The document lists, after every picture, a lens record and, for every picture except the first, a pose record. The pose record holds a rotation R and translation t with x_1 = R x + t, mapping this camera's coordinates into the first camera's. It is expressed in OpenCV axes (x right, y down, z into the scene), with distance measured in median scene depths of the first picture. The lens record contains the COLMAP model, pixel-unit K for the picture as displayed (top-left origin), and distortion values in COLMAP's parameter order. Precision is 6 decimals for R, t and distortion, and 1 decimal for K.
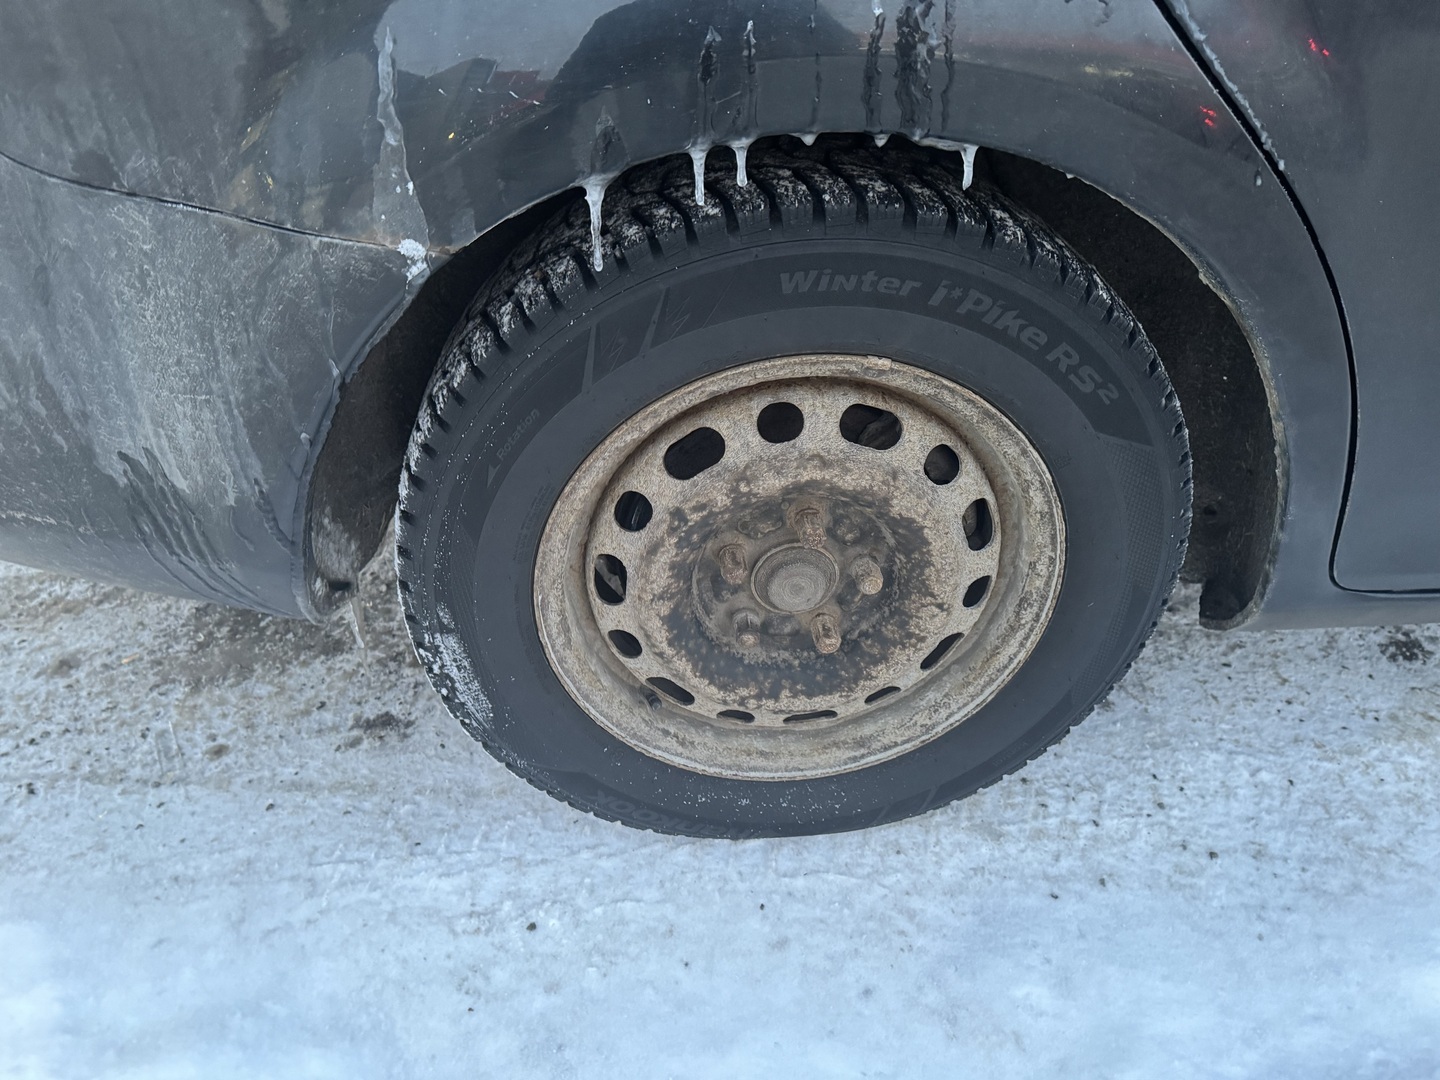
lens RADIAL K [[991.1, 0, 720.0], [0, 991.1, 540.0], [0, 0, 1]] dist [0.003697, 0.002005]
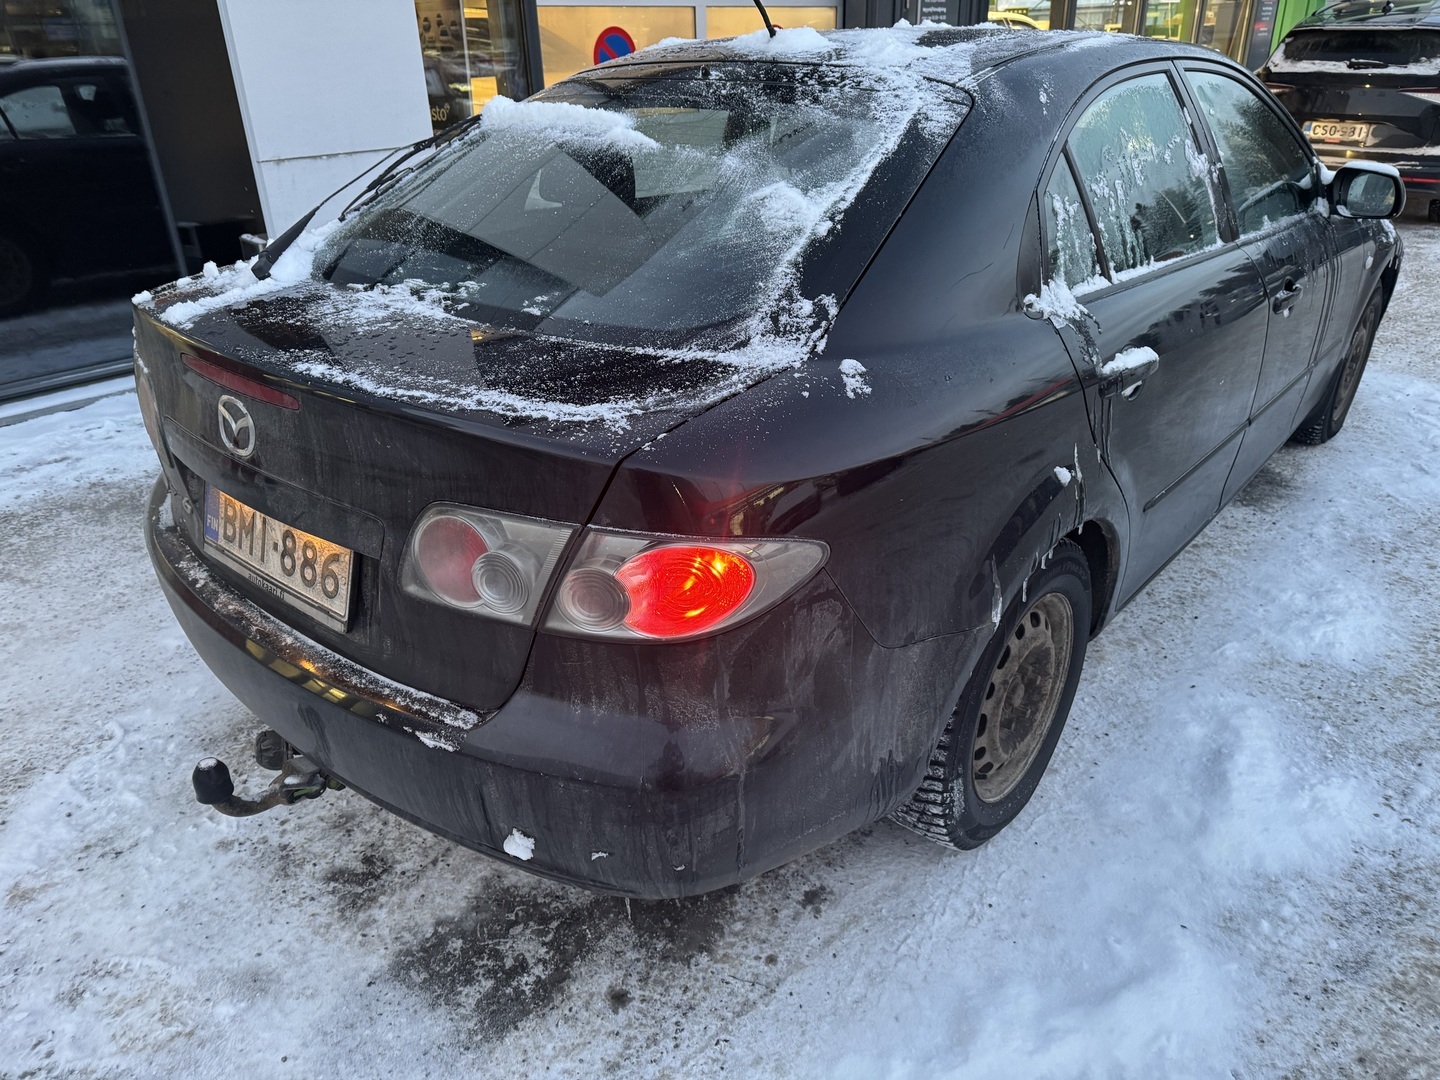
lens RADIAL K [[990.4, 0, 720.0], [0, 990.4, 540.0], [0, 0, 1]] dist [0.027704, -0.002053]
pose [[0.711469, -0.334421, 0.618040, -1.283149], [0.430421, 0.902601, -0.007091, -0.420873], [-0.555472, 0.271063, 0.786114, -0.426964]]
